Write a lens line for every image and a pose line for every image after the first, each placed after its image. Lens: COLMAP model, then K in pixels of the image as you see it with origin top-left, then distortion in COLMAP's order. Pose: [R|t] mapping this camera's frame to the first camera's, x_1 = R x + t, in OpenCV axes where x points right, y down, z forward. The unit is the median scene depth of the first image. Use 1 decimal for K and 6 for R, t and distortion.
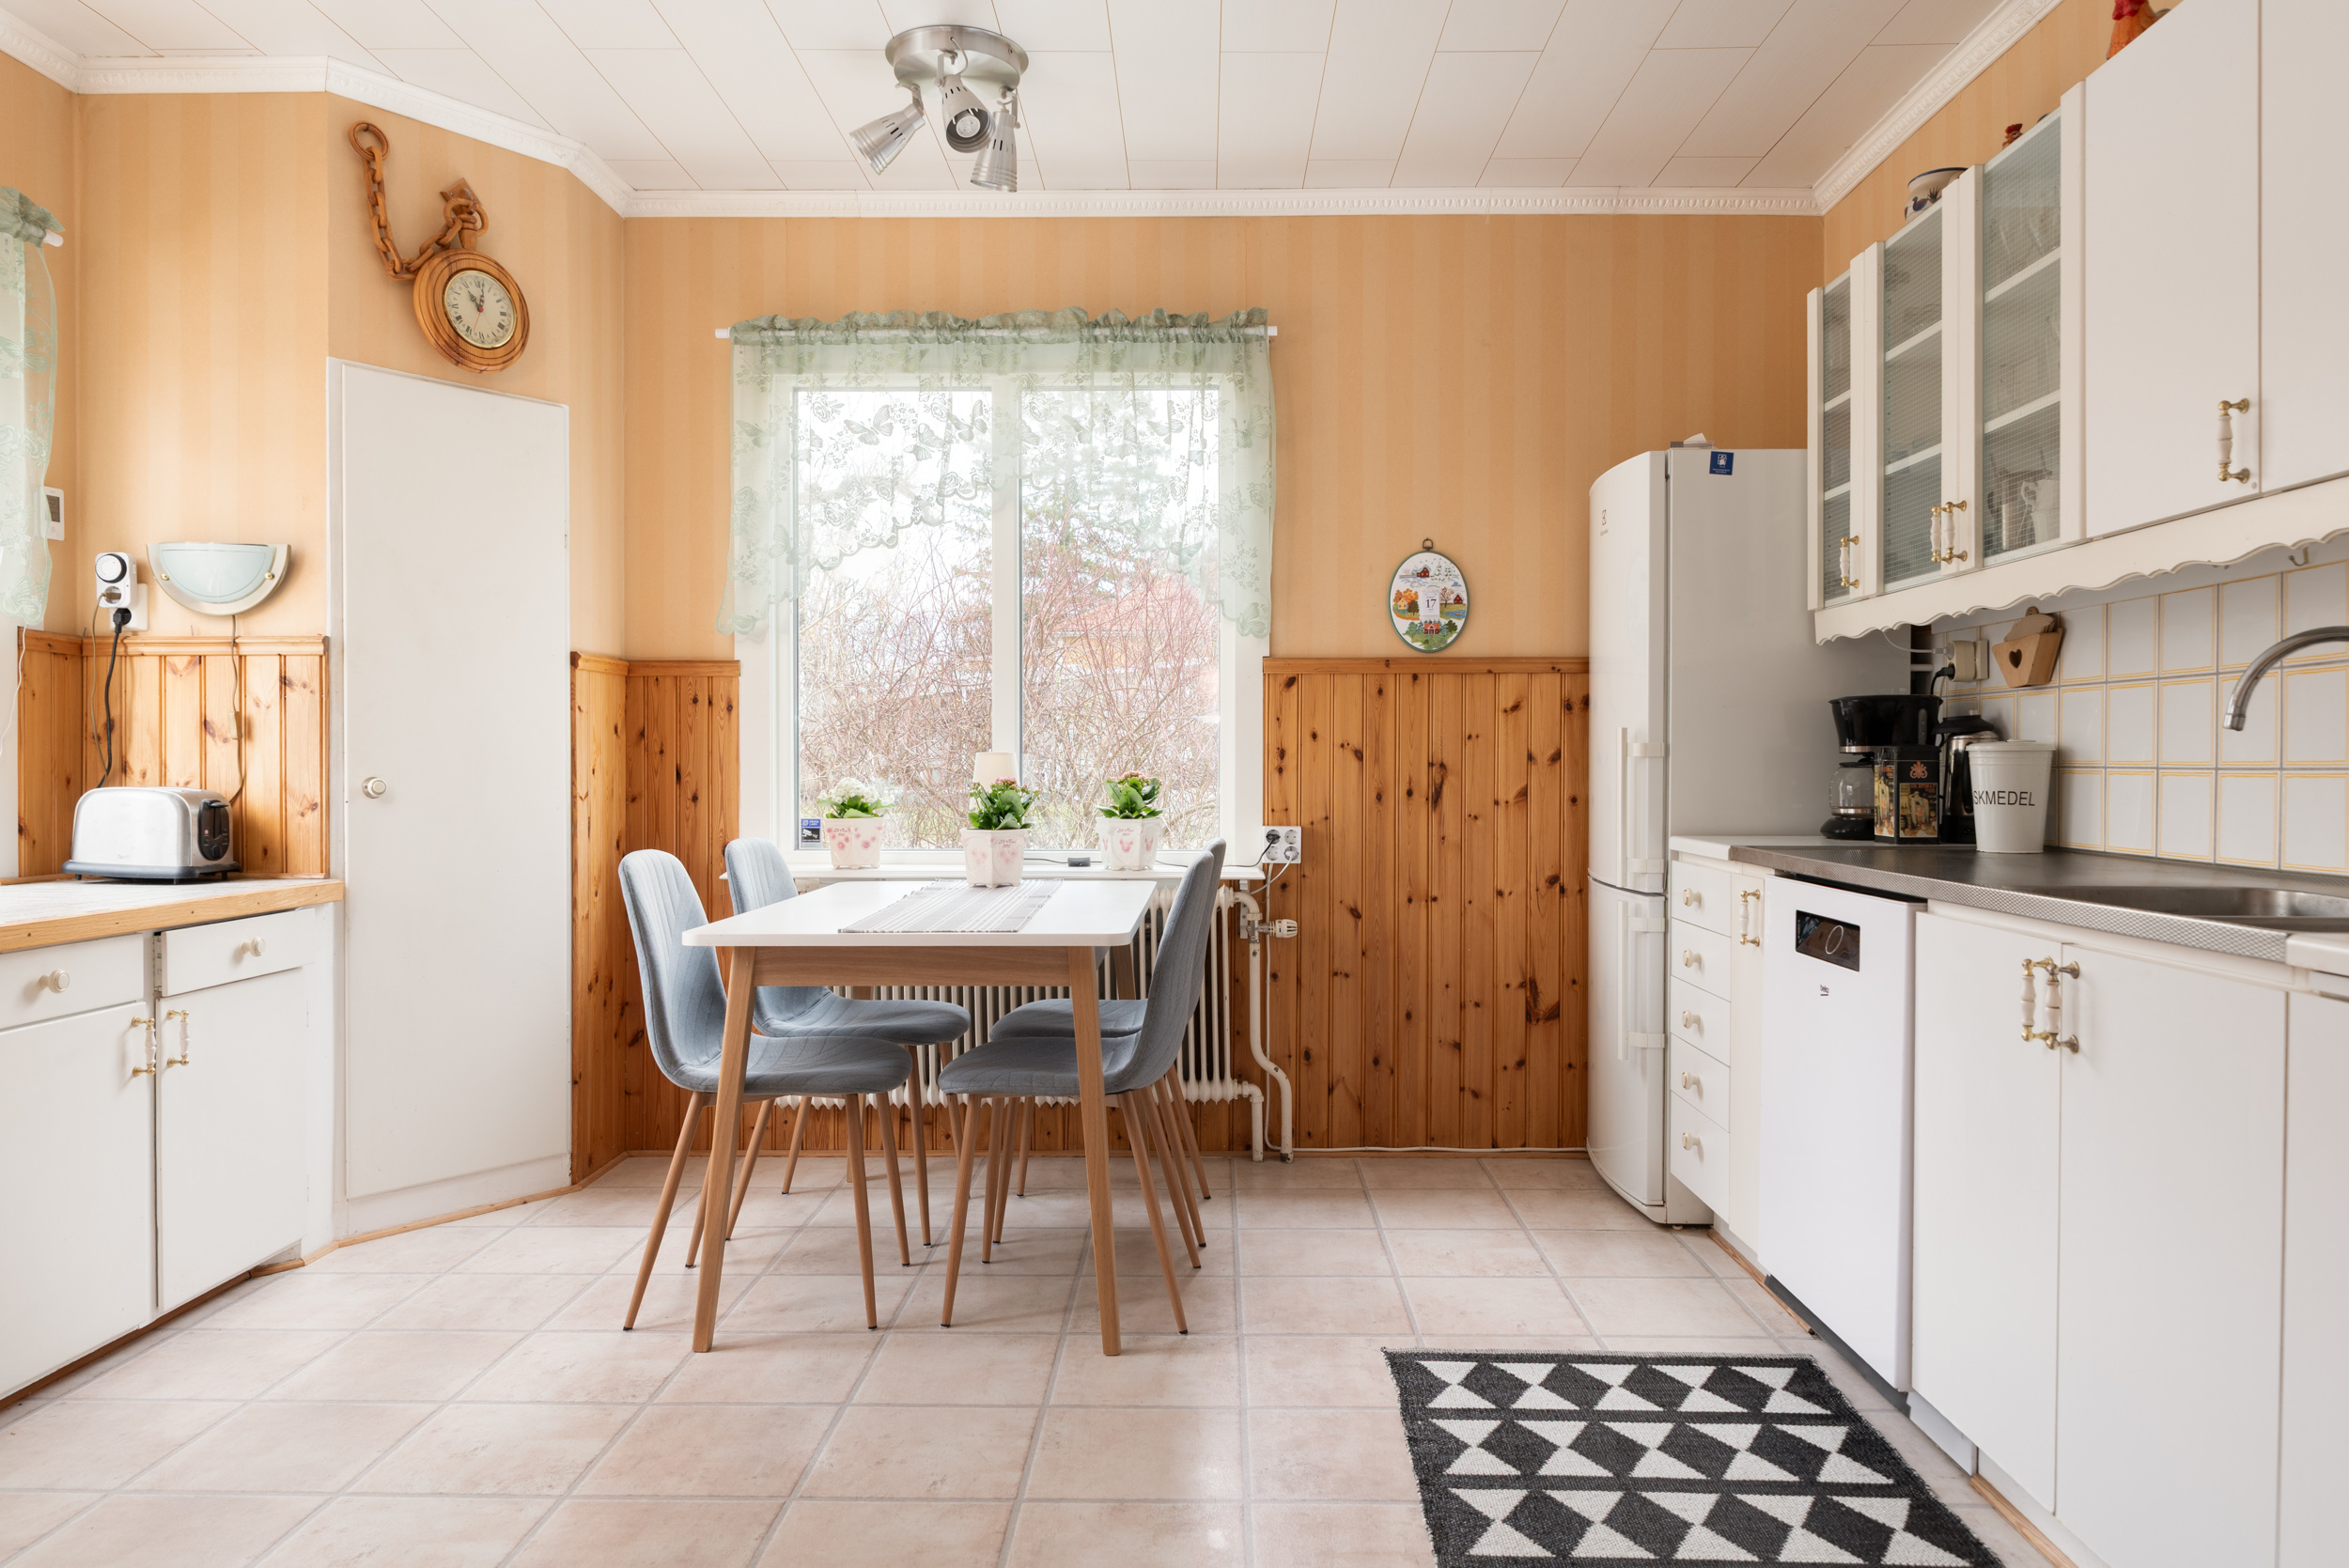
lens RADIAL K [[1600.9, 0, 1184.1], [0, 1600.9, 794.4], [0, 0, 1]] dist [-0.002056, 0.000336]
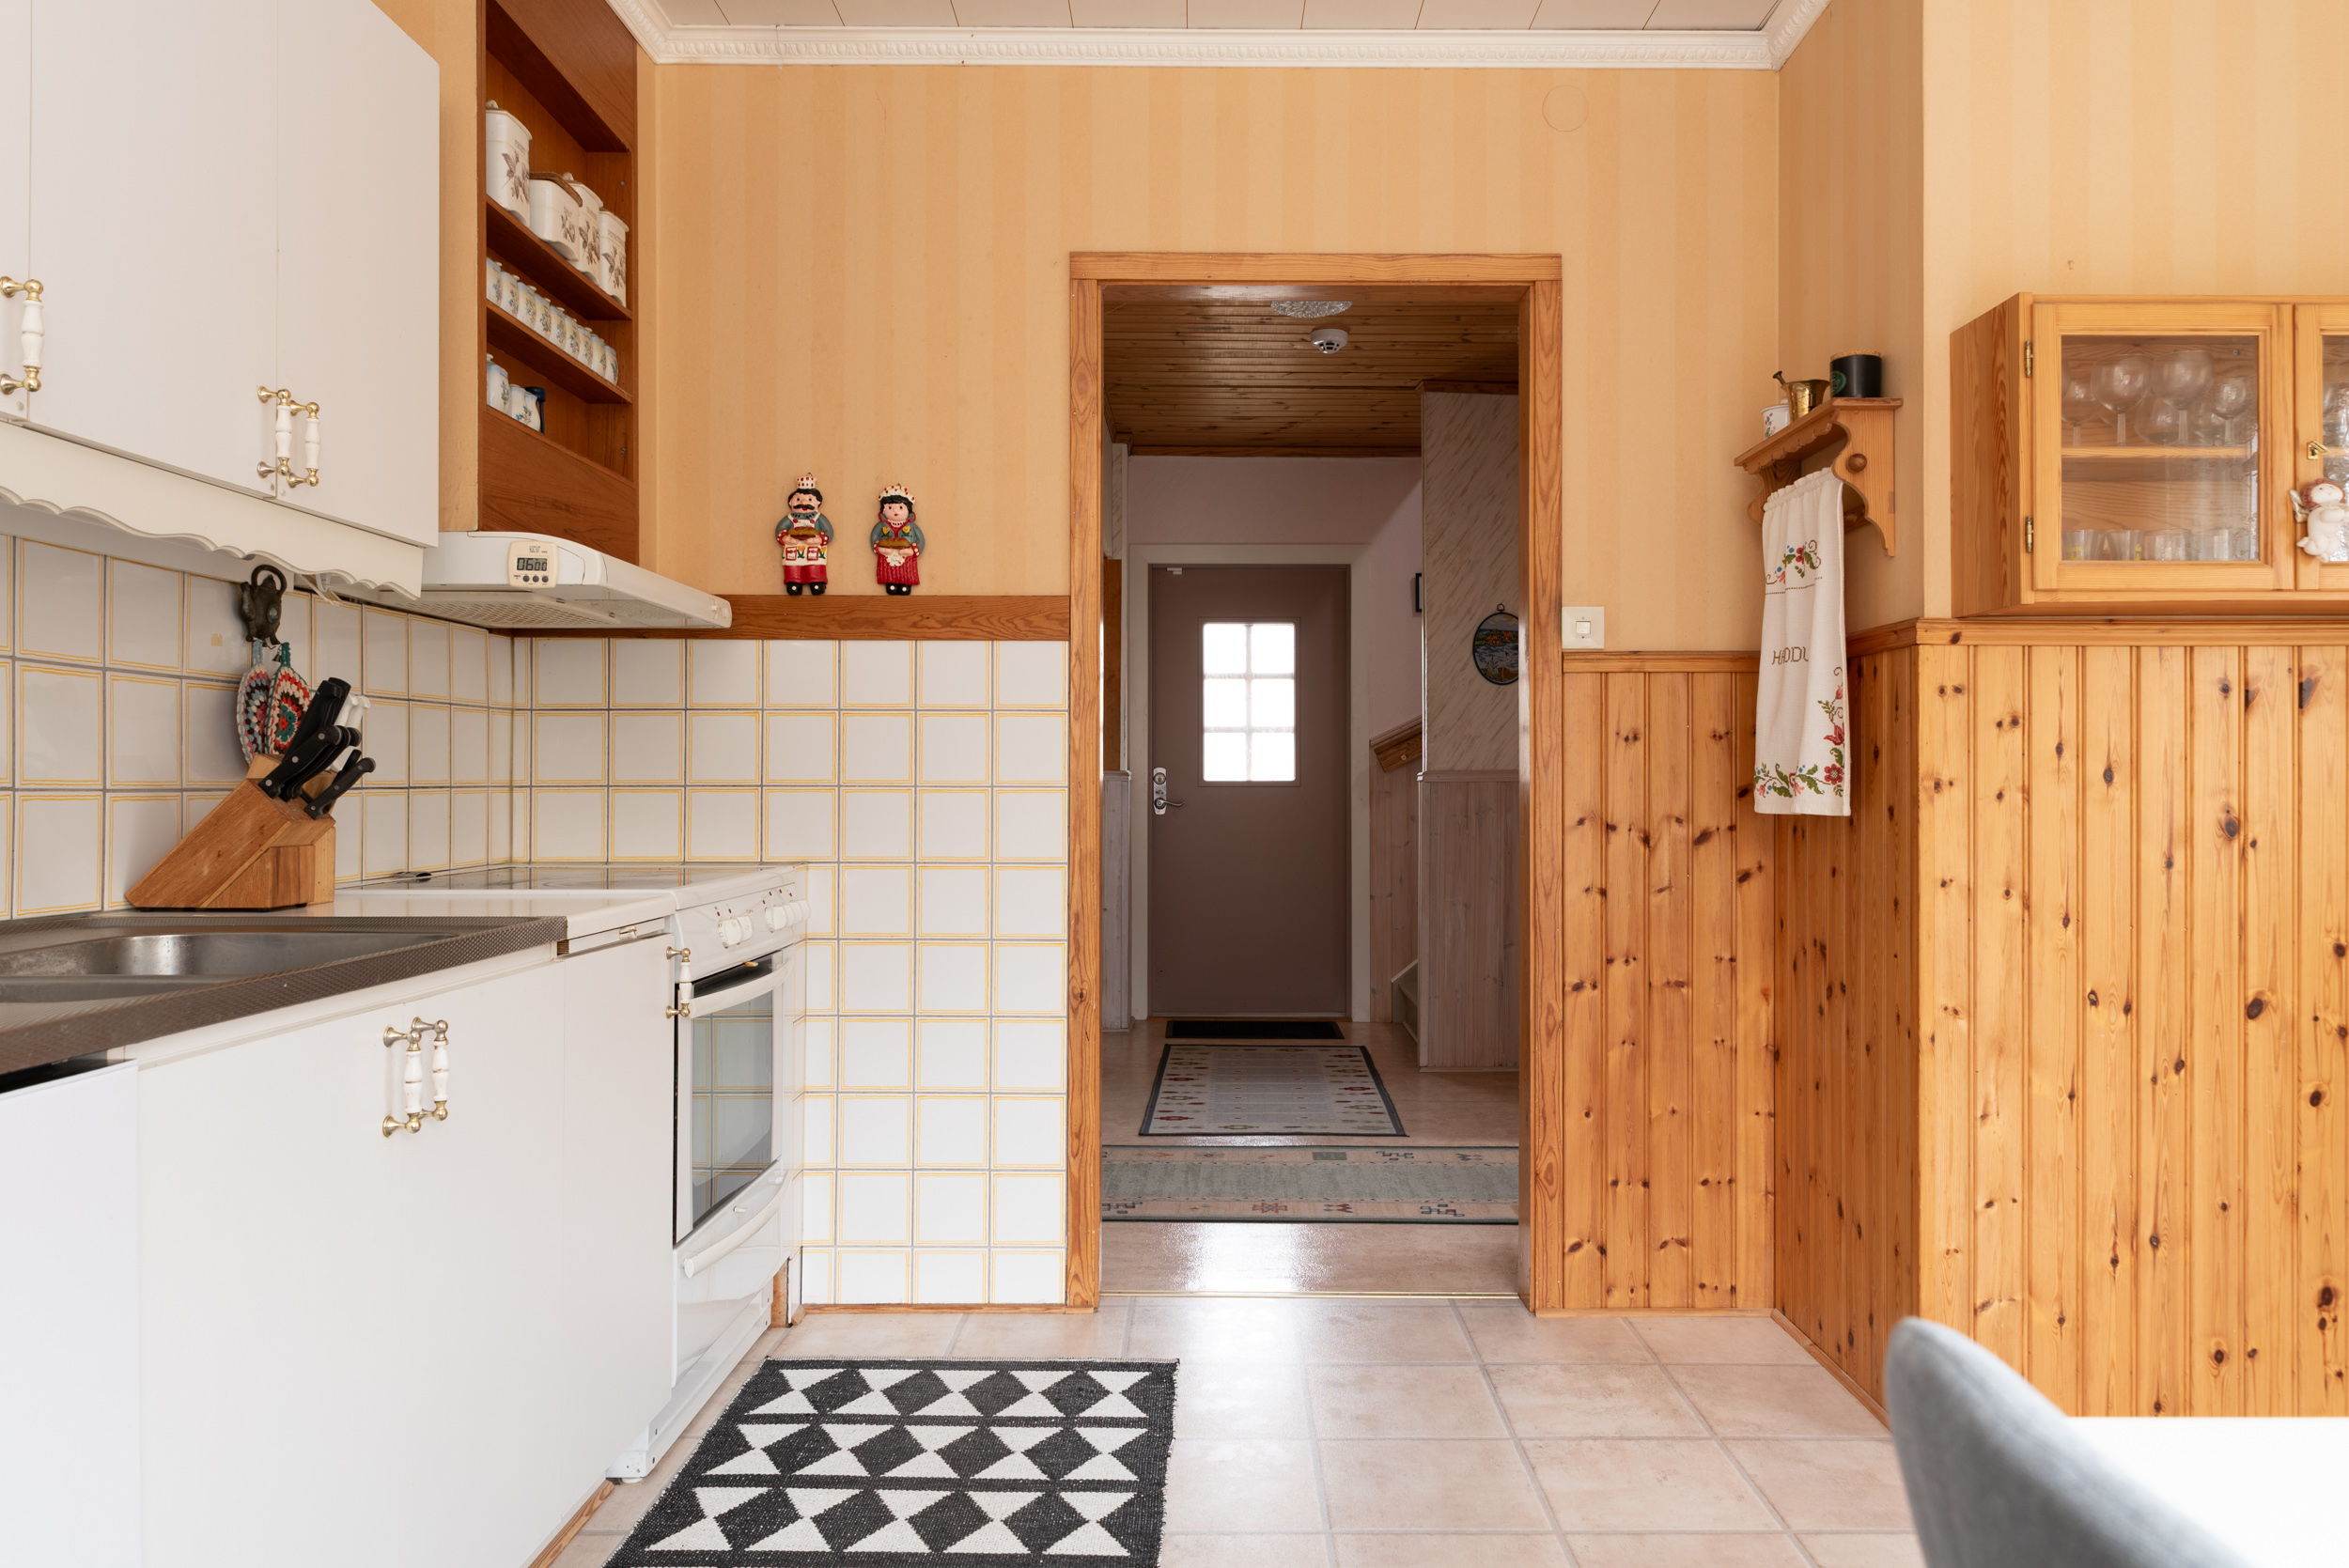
lens RADIAL K [[1558.1, 0, 1233.1], [0, 1558.1, 778.1], [0, 0, 1]] dist [-0.000298, -0.000156]
pose [[-0.999824, -0.003012, -0.018517, 0.072161], [-0.003248, 0.999913, 0.012749, -0.024044], [0.018477, 0.012807, -0.999747, 1.216664]]
